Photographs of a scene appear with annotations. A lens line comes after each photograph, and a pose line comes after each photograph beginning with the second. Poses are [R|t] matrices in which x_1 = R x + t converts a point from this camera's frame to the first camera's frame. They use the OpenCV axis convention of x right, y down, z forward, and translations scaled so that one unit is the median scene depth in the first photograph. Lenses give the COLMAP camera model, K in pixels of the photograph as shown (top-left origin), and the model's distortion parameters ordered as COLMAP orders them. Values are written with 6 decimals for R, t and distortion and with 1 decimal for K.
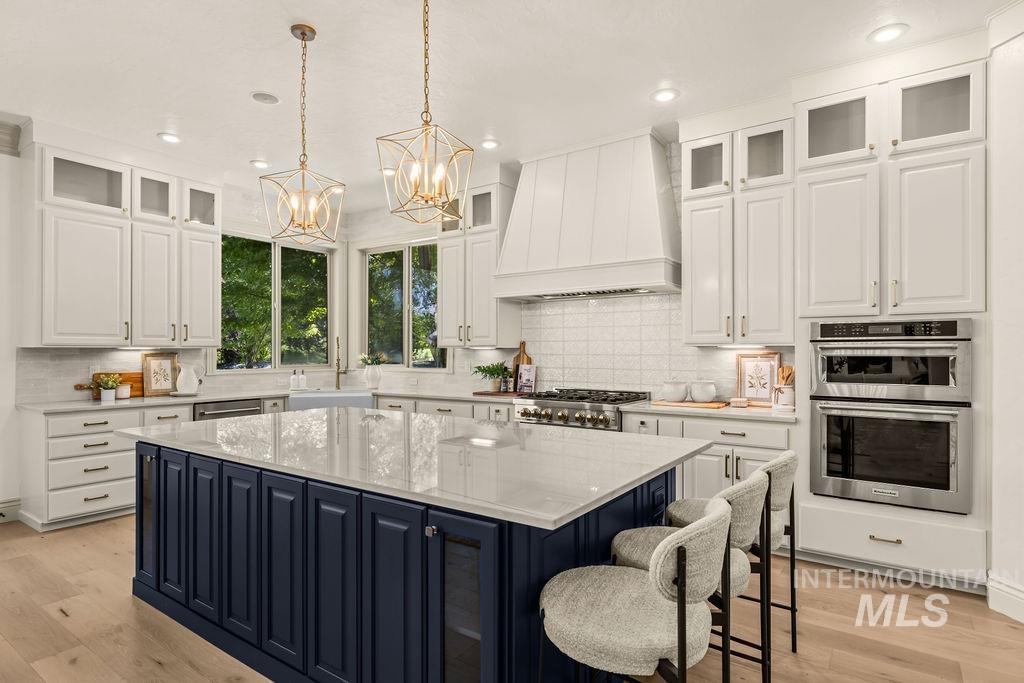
lens RADIAL K [[546.5, 0, 511.1], [0, 546.5, 347.4], [0, 0, 1]] dist [0.000051, 0.000505]
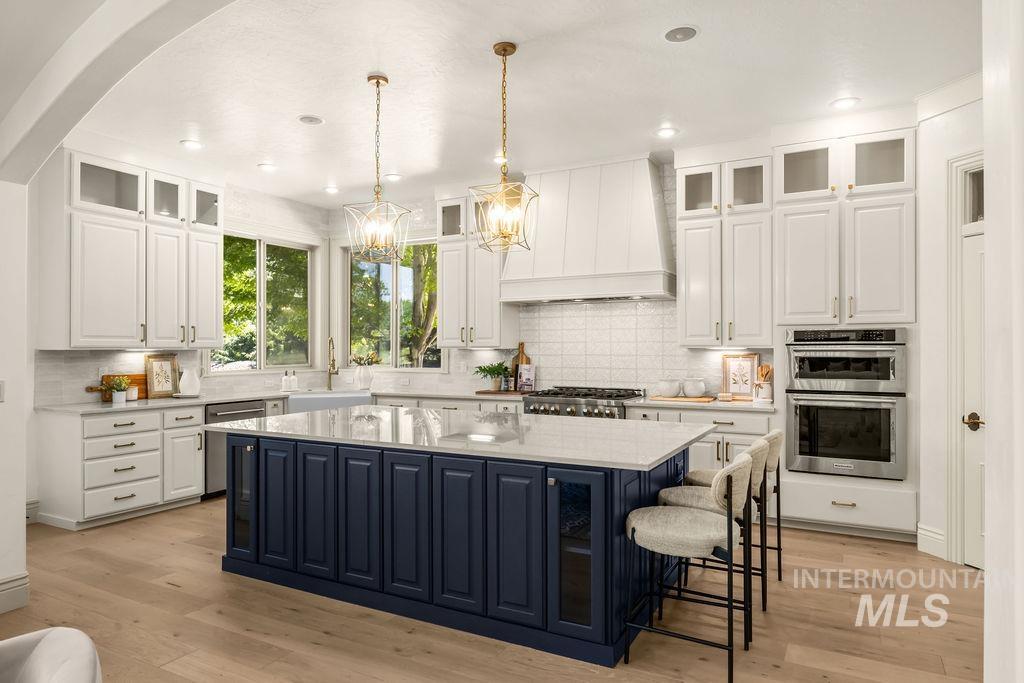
lens RADIAL K [[637.2, 0, 512.0], [0, 637.2, 341.5], [0, 0, 1]] dist [-0.000422, -0.000264]
pose [[0.992847, -0.000061, 0.119393, -0.185296], [0.000351, 0.999997, -0.002408, -0.012618], [-0.119393, 0.002432, 0.992844, -0.272633]]
